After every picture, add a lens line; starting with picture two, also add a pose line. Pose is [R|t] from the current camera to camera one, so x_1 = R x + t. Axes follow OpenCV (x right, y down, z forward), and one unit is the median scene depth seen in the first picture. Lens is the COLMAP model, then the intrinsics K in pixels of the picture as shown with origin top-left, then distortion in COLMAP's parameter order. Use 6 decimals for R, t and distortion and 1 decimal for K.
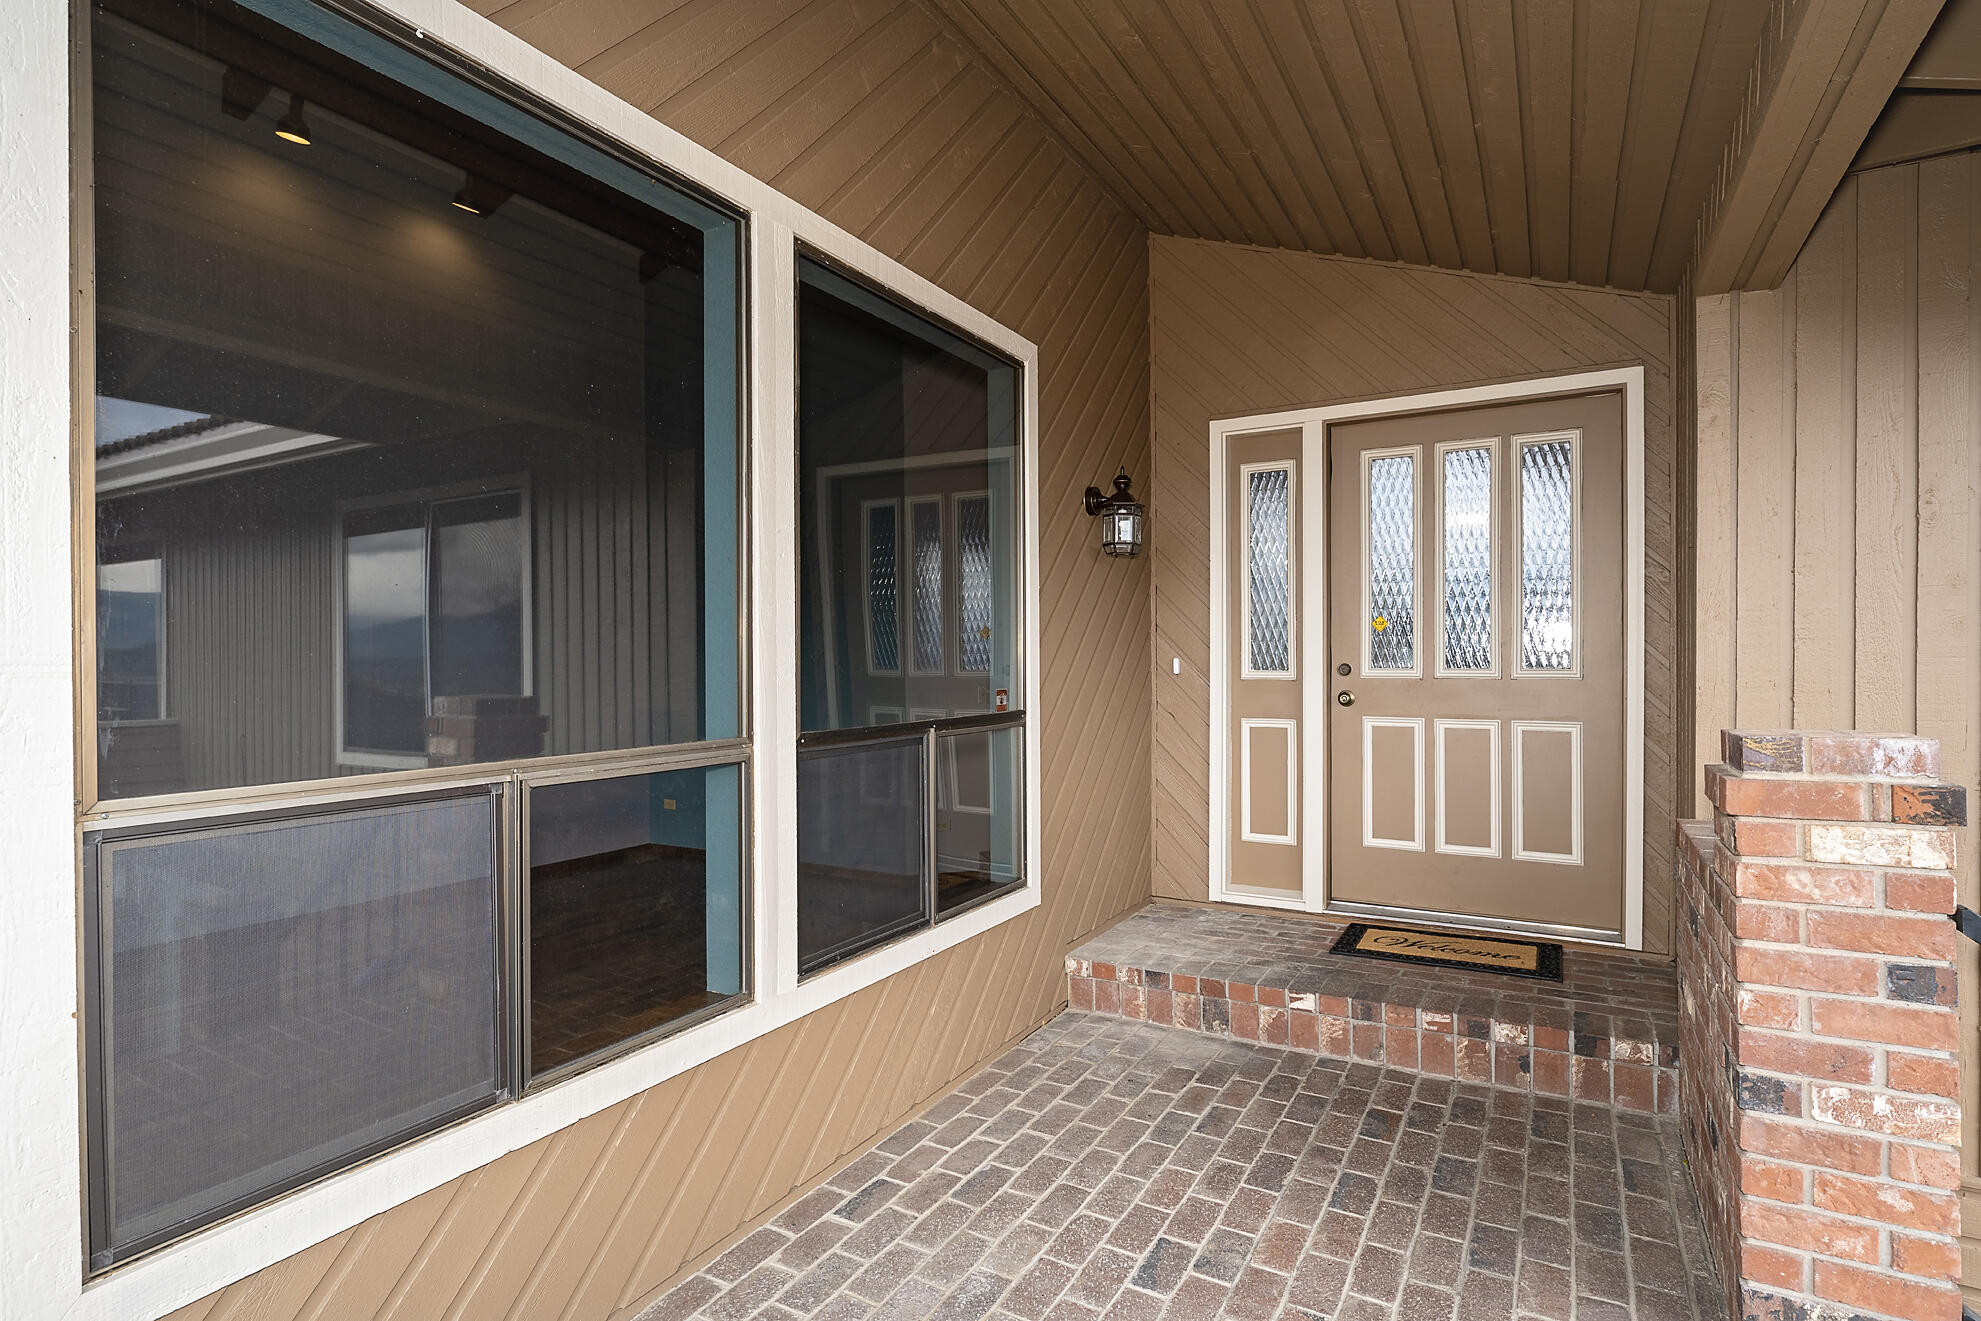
lens RADIAL K [[1025.8, 0, 994.8], [0, 1025.8, 660.3], [0, 0, 1]] dist [-0.013006, 0.002236]
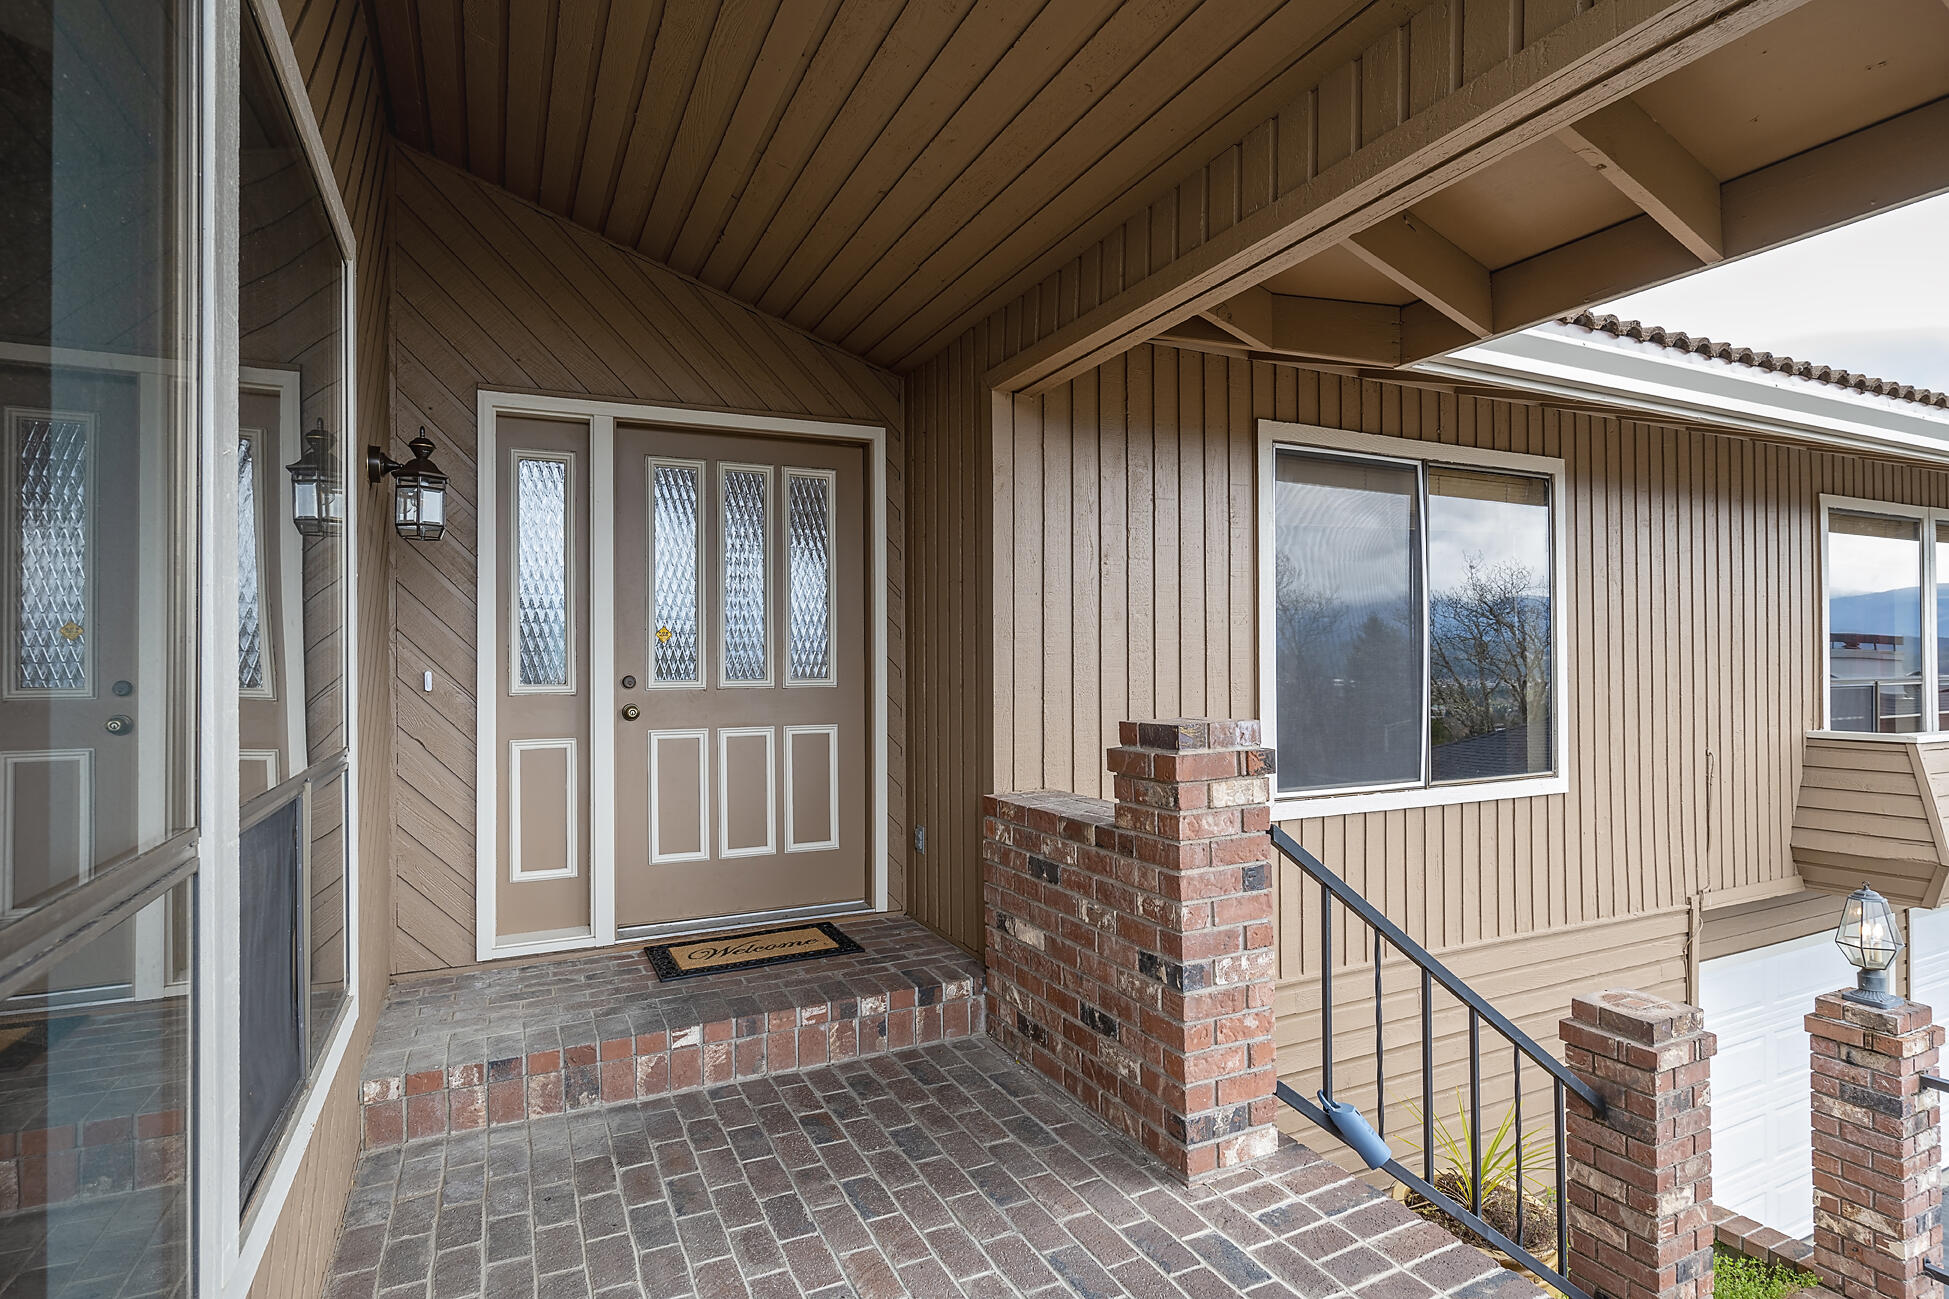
lens RADIAL K [[1009.2, 0, 978.7], [0, 1009.2, 649.3], [0, 0, 1]] dist [-0.013006, 0.002236]
pose [[0.549438, 0.010926, 0.835463, -0.312480], [0.006590, 0.999827, -0.017410, -0.003516], [-0.835508, 0.015072, 0.549271, 0.255197]]
